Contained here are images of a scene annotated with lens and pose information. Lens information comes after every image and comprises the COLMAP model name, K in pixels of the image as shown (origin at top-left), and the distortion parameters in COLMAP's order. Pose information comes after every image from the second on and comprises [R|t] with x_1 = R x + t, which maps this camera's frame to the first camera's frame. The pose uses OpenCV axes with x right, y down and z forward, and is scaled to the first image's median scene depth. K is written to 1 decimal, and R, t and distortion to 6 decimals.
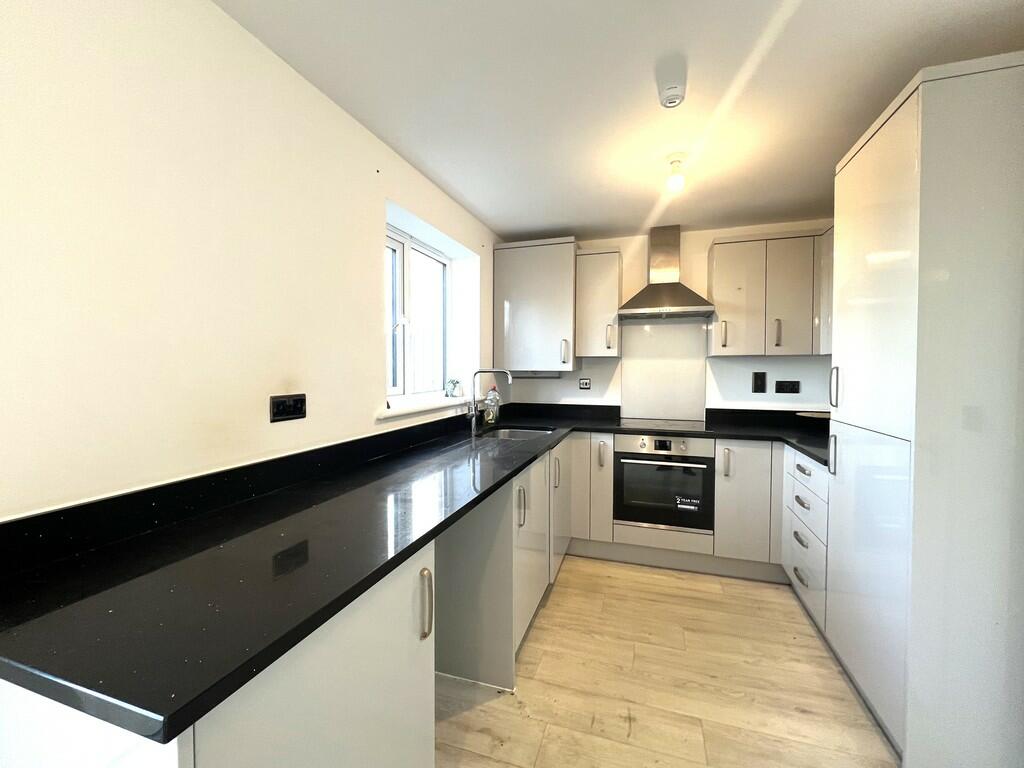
lens RADIAL K [[410.8, 0, 513.9], [0, 410.8, 381.6], [0, 0, 1]] dist [0.002758, 0.000293]
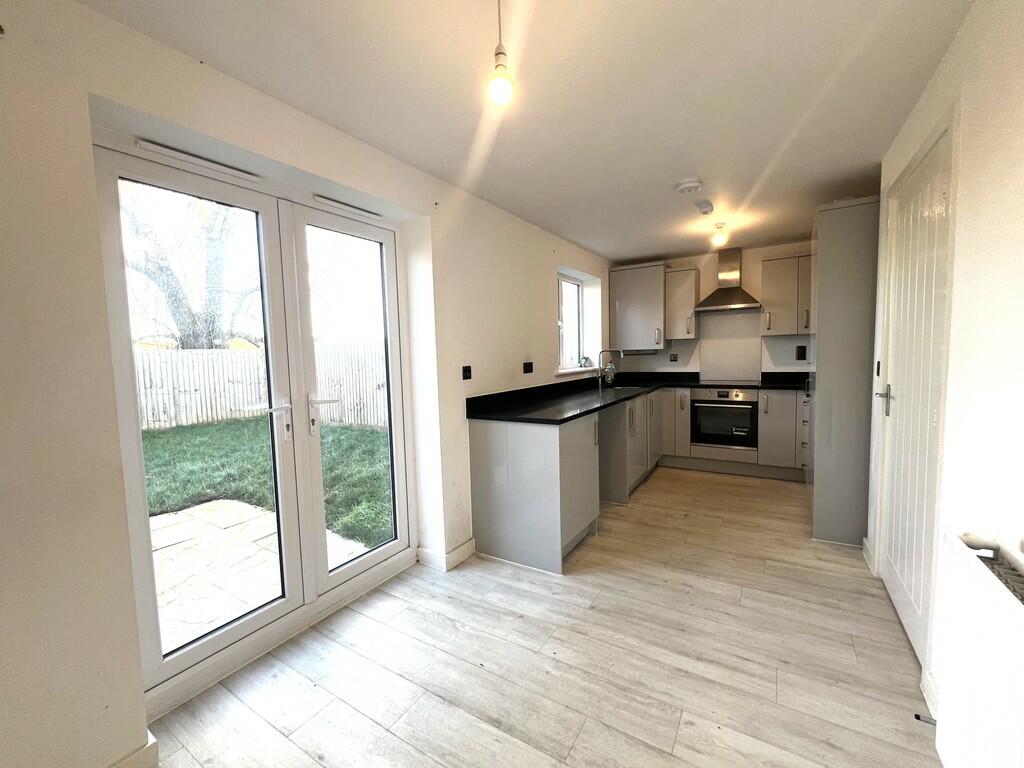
lens RADIAL K [[410.8, 0, 514.2], [0, 410.8, 381.1], [0, 0, 1]] dist [0.002758, 0.000293]
pose [[0.969604, -0.011532, -0.244409, -0.024648], [0.021594, 0.999024, 0.038531, 0.023249], [0.243726, -0.042638, 0.968906, -0.644940]]
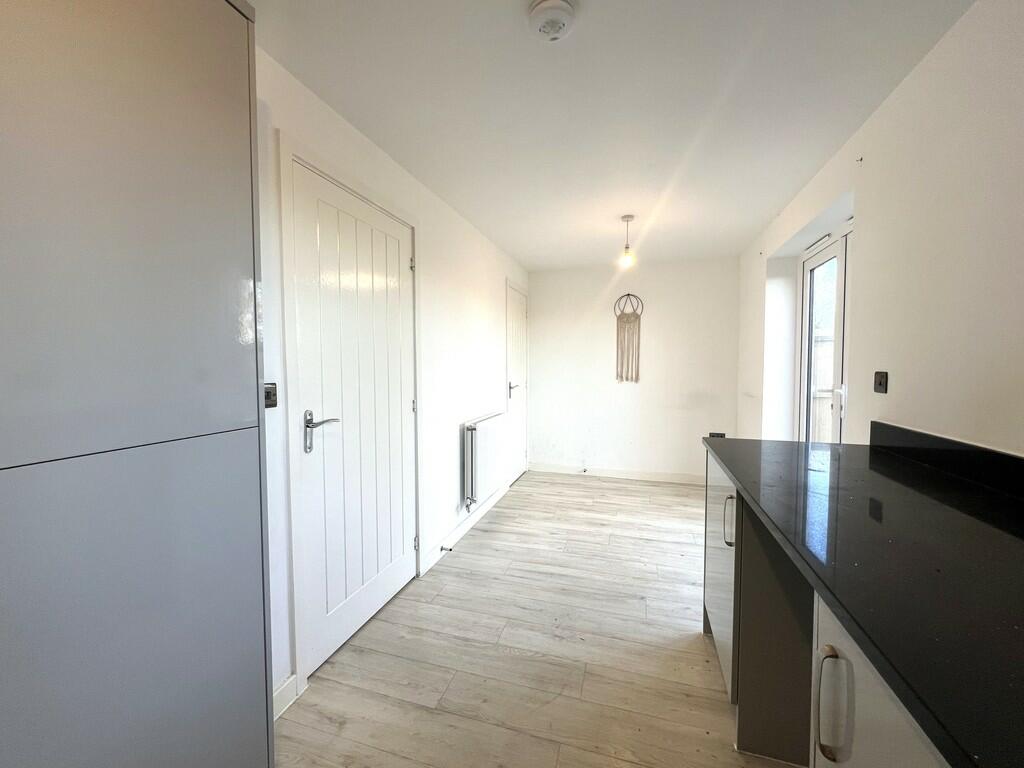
lens RADIAL K [[419.7, 0, 512.7], [0, 419.7, 382.8], [0, 0, 1]] dist [-0.003583, -0.000281]
pose [[-0.999683, 0.001742, -0.025105, 0.217865], [-0.000151, 0.997167, 0.075223, -0.009711], [0.025165, 0.075203, -0.996851, 1.020538]]
